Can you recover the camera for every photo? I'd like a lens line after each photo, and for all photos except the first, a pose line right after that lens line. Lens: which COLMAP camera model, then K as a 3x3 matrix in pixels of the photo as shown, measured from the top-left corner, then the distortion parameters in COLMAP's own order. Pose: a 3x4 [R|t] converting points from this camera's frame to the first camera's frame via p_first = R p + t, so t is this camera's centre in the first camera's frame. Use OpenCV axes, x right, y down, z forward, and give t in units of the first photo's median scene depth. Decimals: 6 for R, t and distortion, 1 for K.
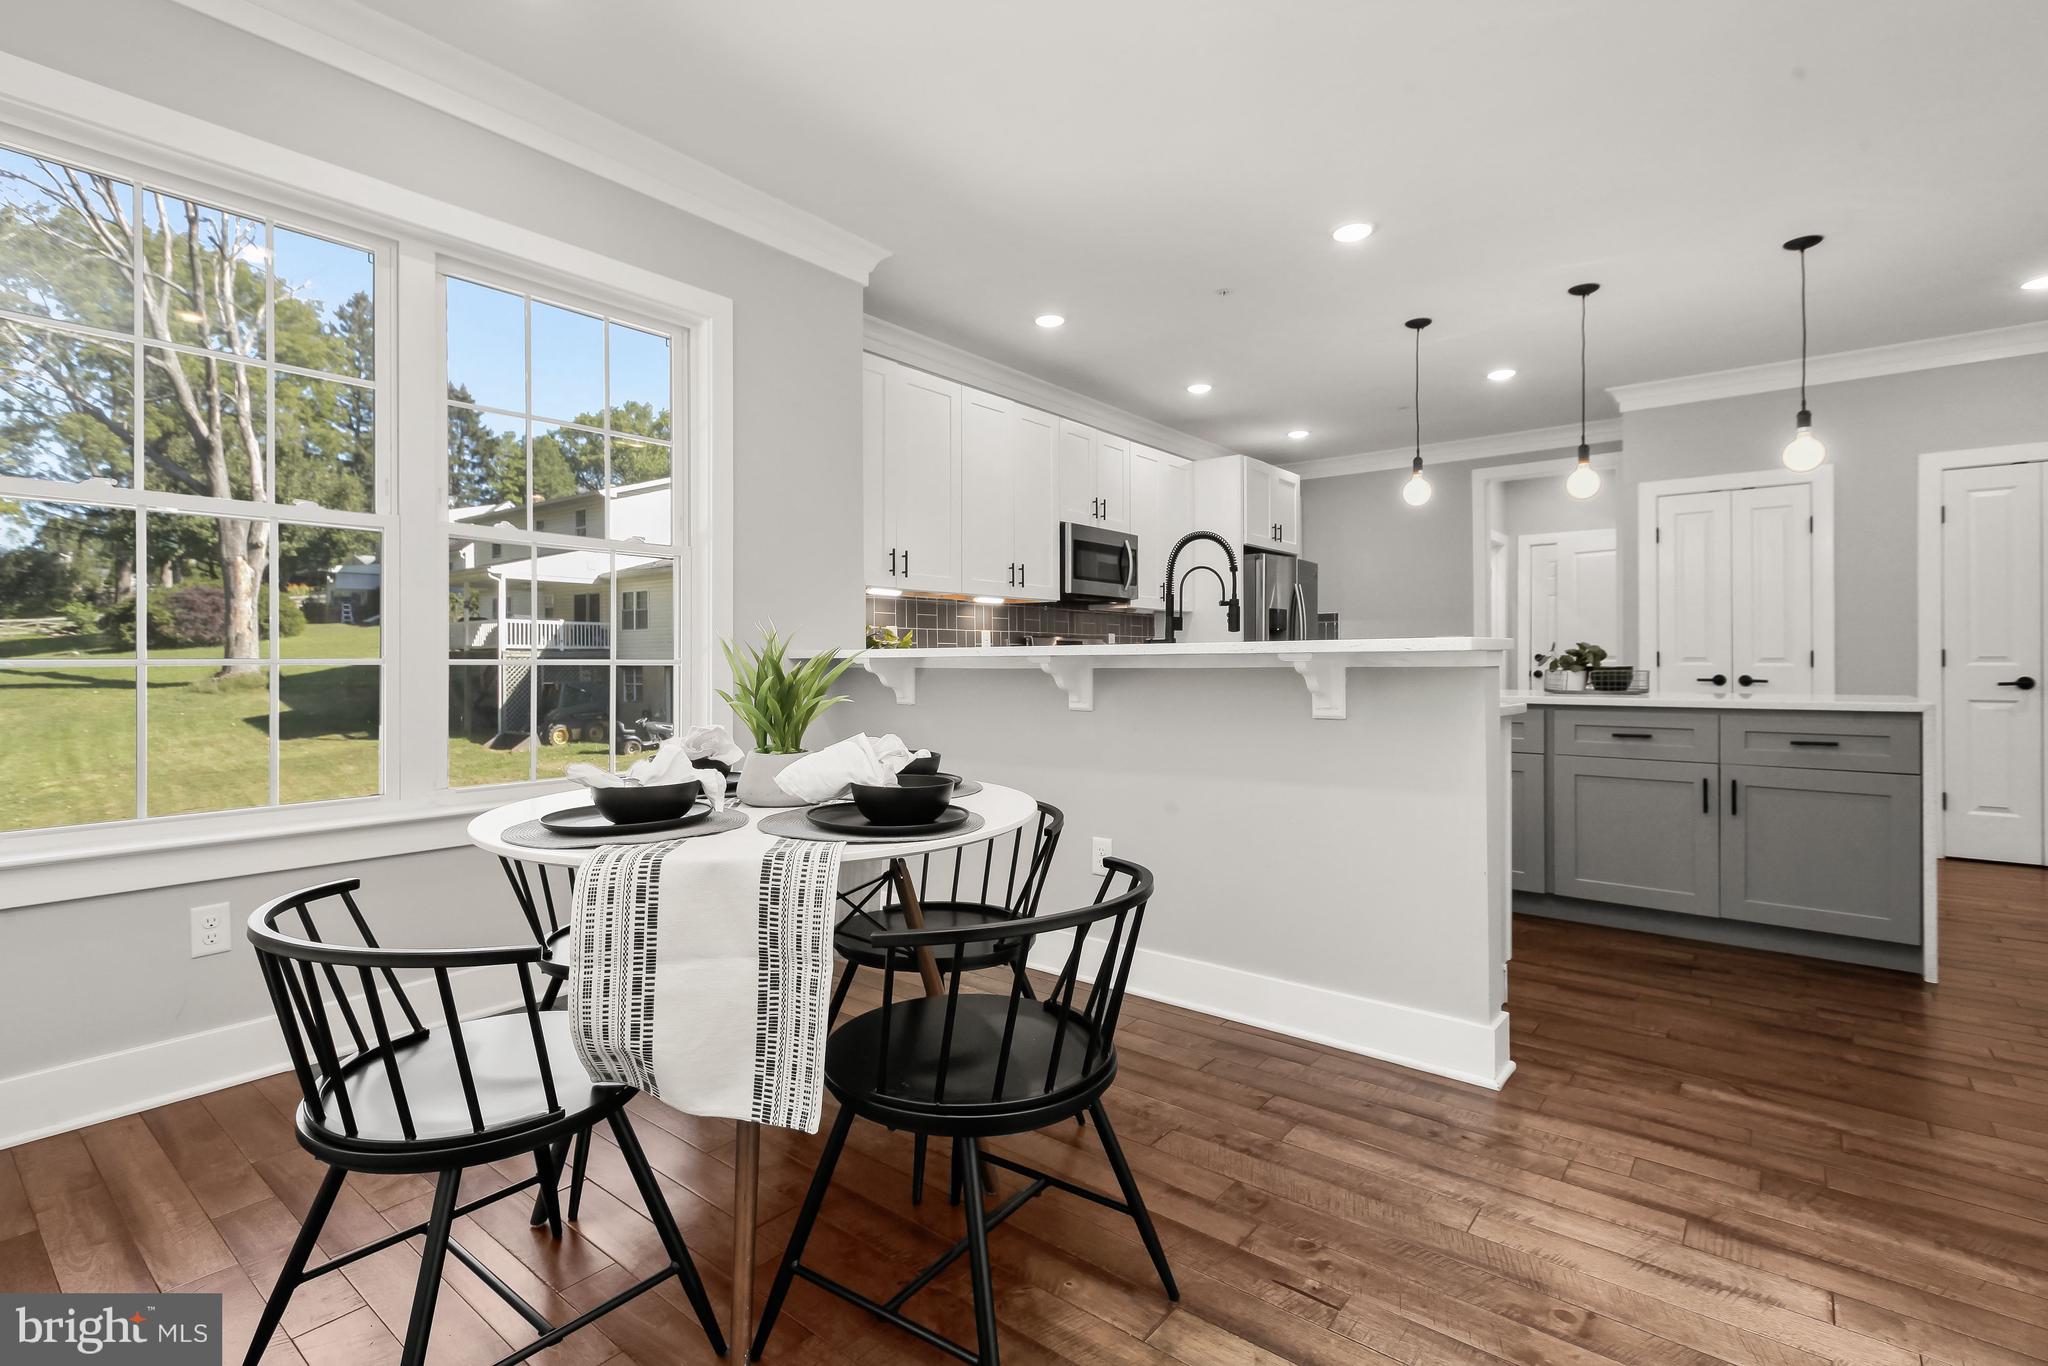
lens RADIAL K [[939.7, 0, 1017.5], [0, 939.7, 657.6], [0, 0, 1]] dist [0.001141, 0.000230]
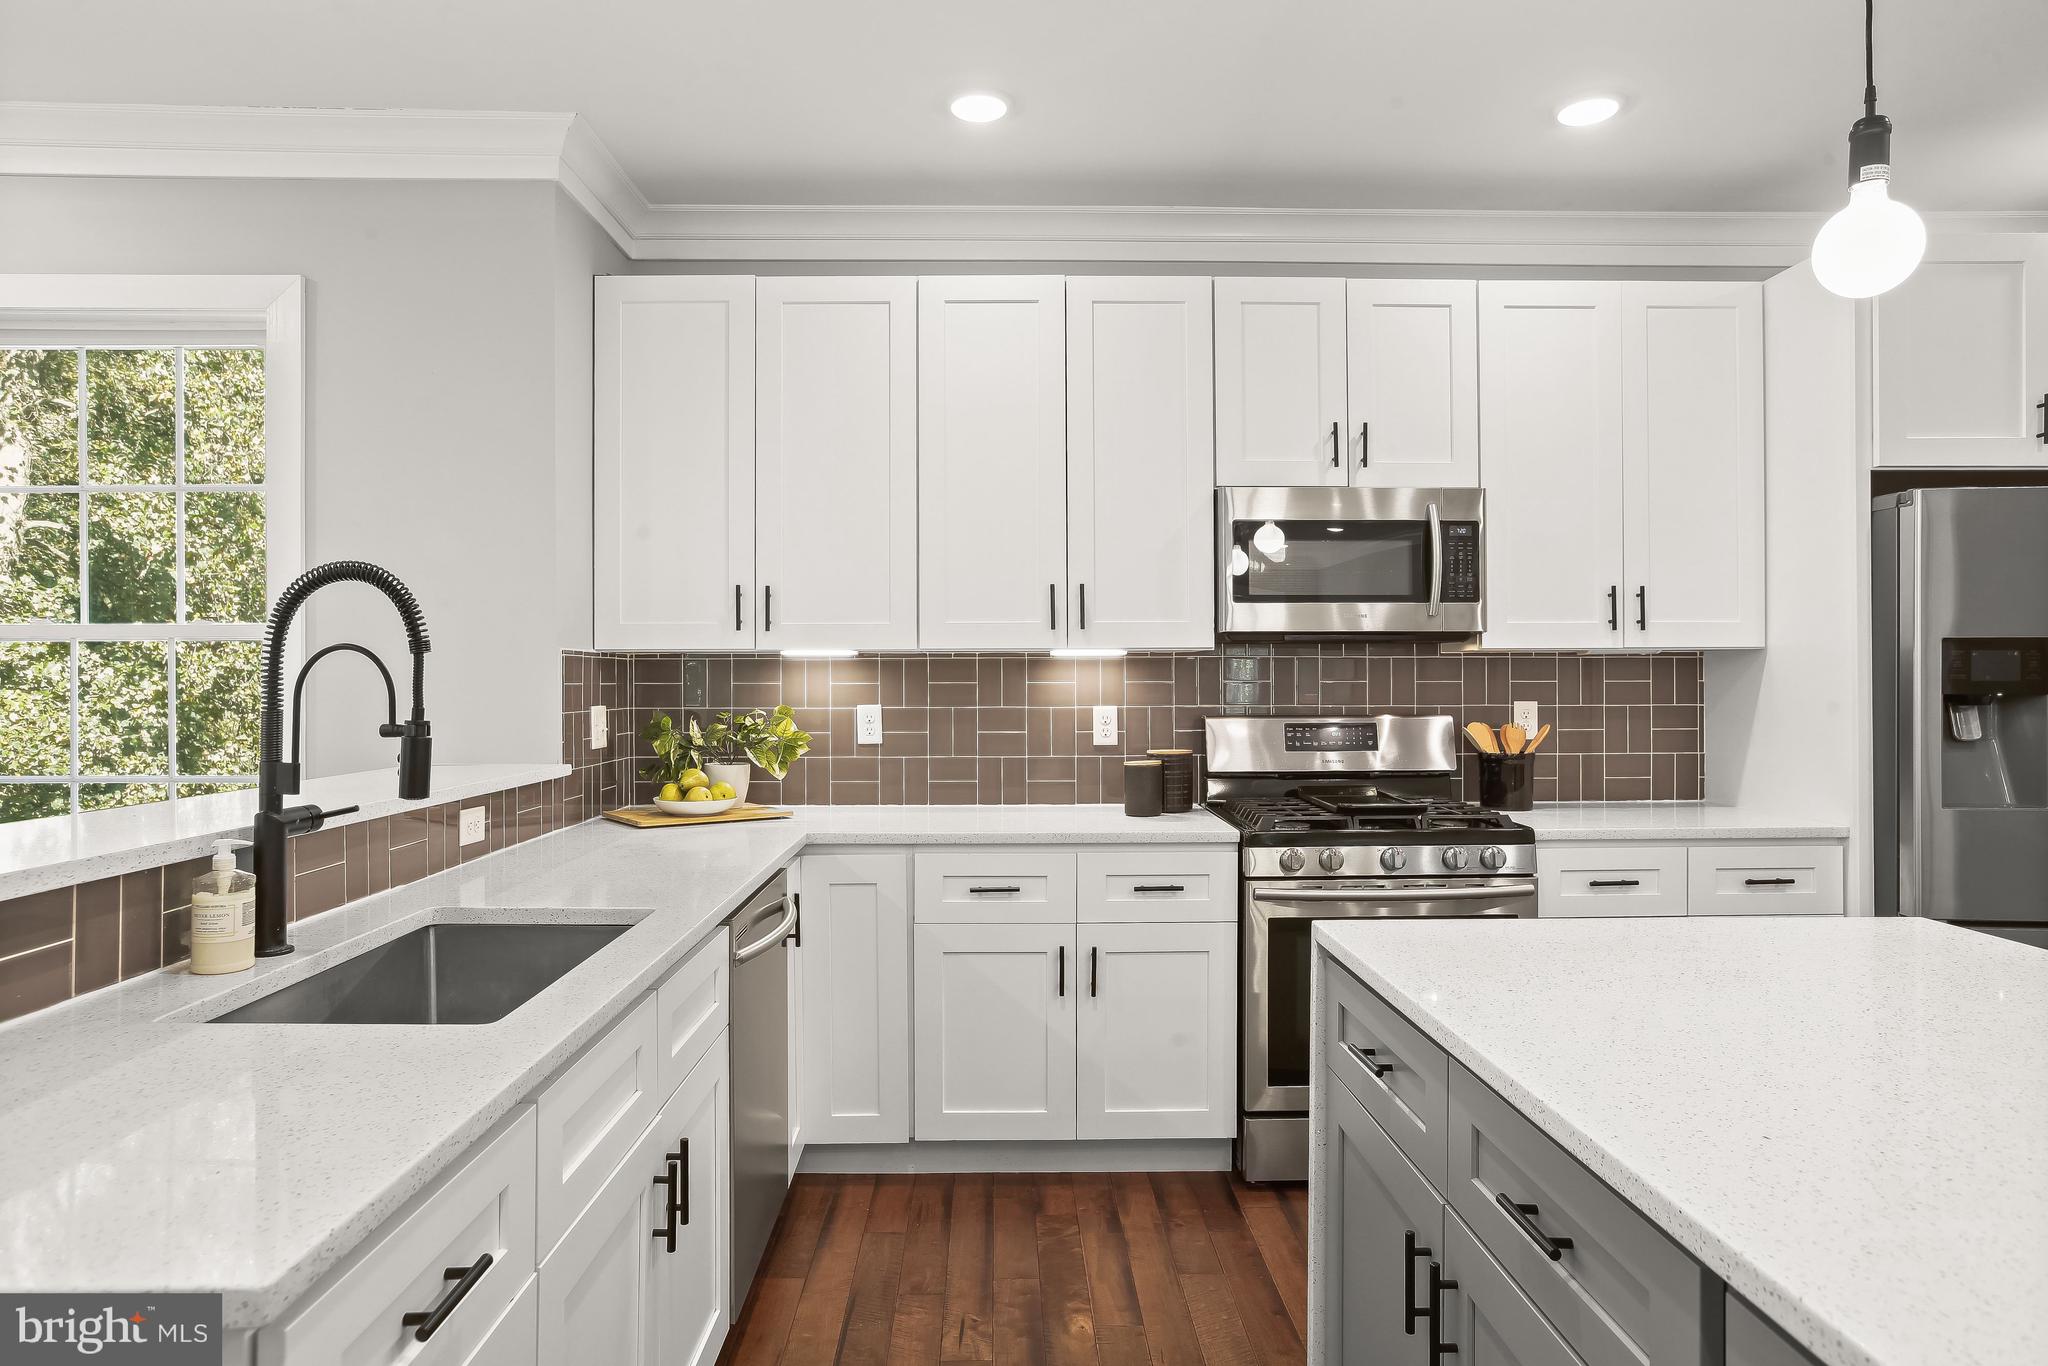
lens RADIAL K [[1206.2, 0, 1020.6], [0, 1206.2, 673.0], [0, 0, 1]] dist [-0.060257, 0.057952]
pose [[0.648355, -0.003395, -0.761331, 0.458524], [0.003786, 0.999992, -0.001235, -0.047301], [0.761329, -0.002081, 0.648362, 0.514792]]
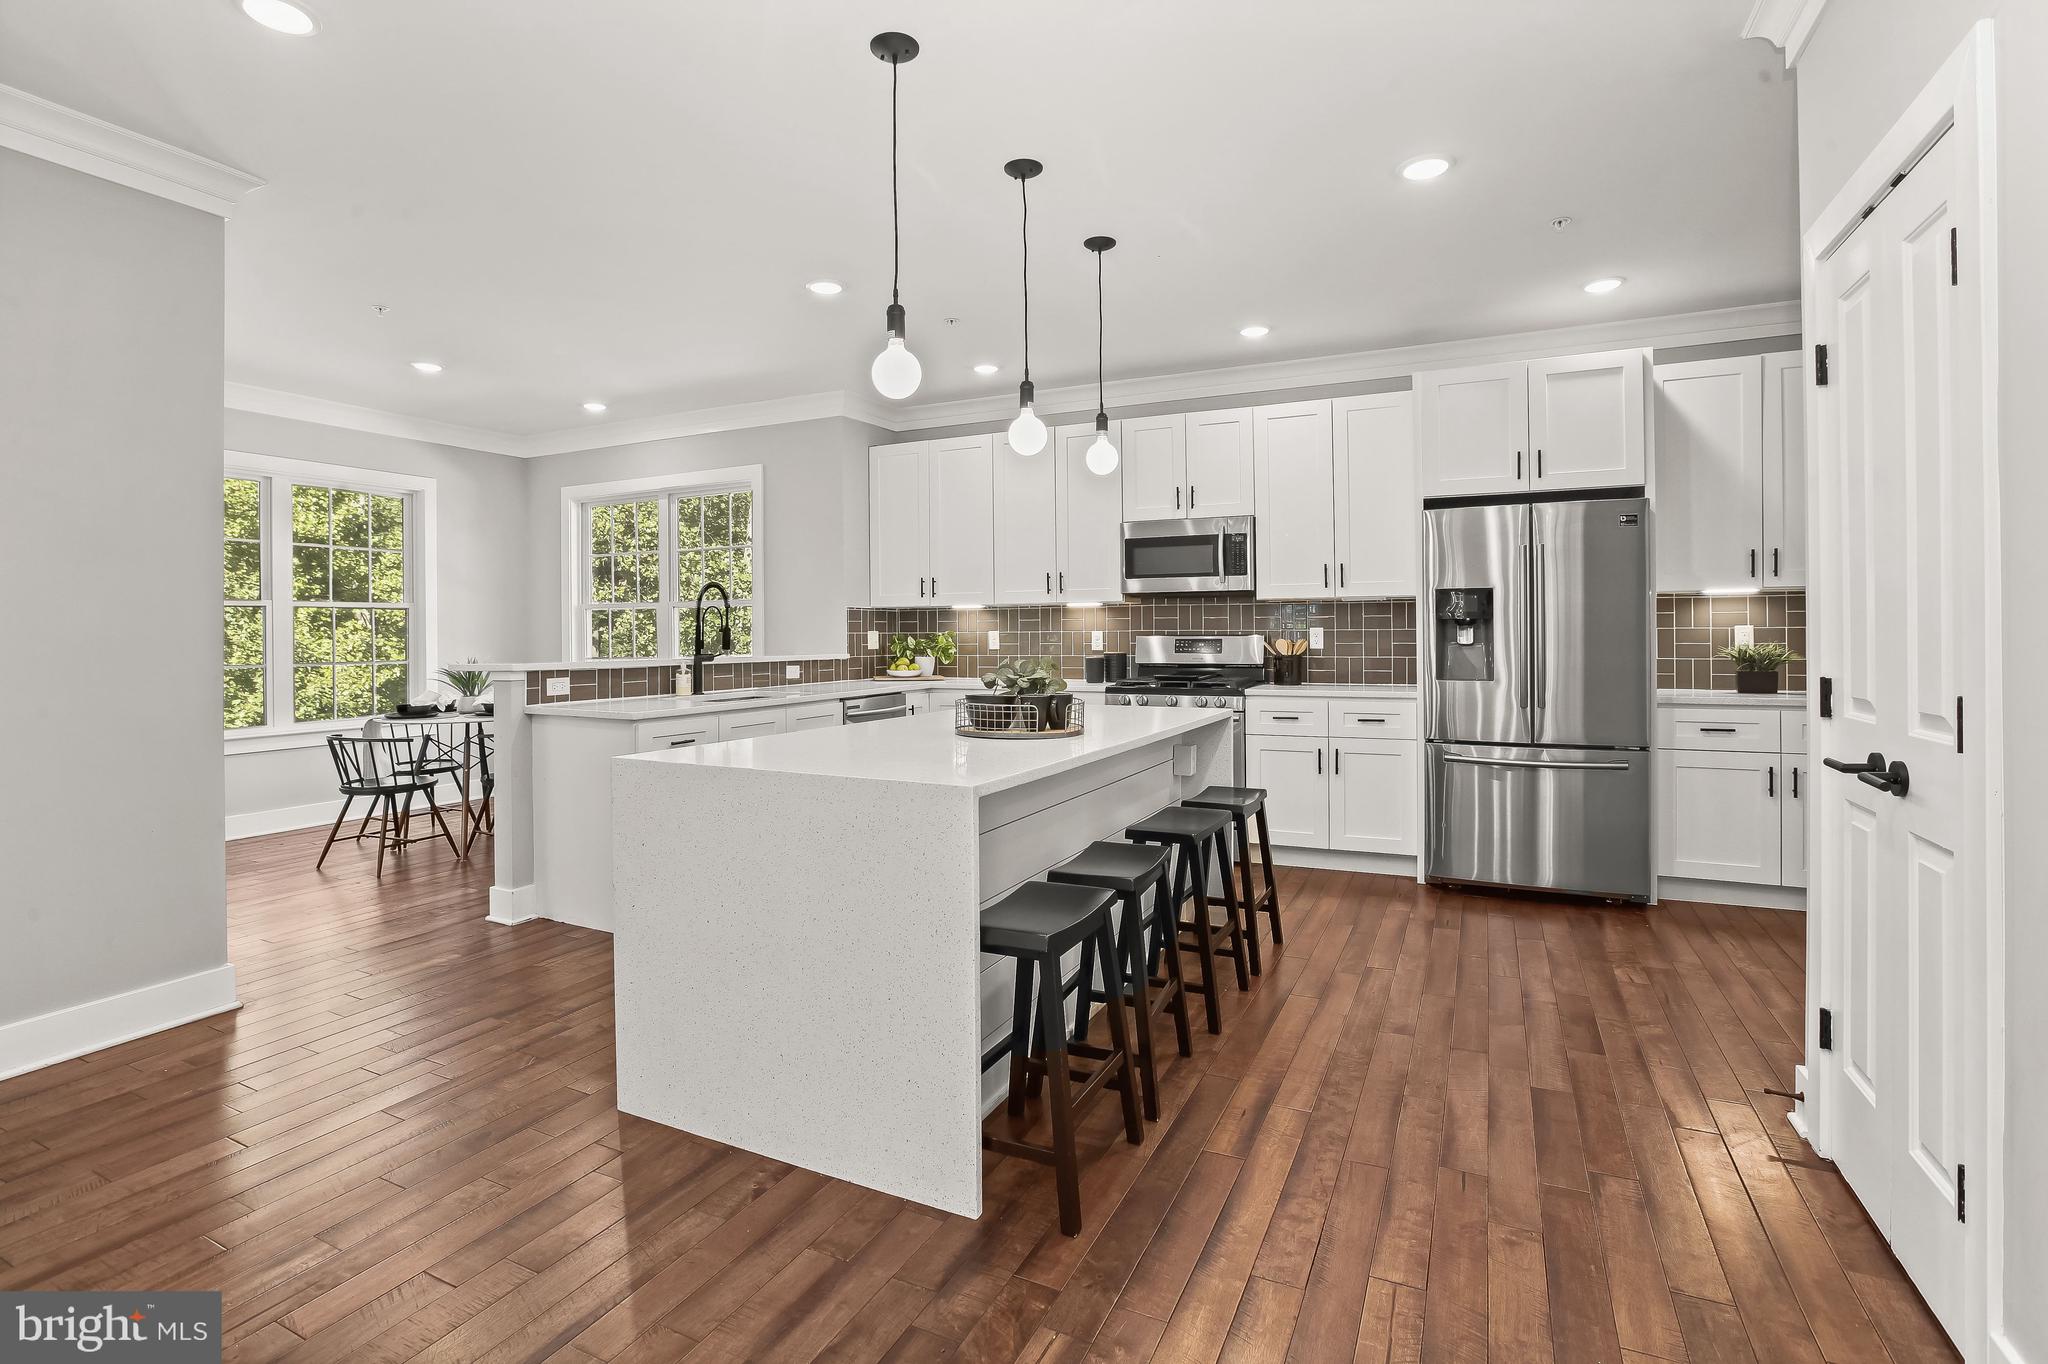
lens RADIAL K [[982.0, 0, 1016.0], [0, 982.0, 636.3], [0, 0, 1]] dist [-0.042119, 0.000510]
pose [[0.230666, 0.003073, -0.973028, 1.042631], [0.009887, 0.999936, 0.005502, -0.030173], [0.972983, -0.010889, 0.230620, 0.646326]]
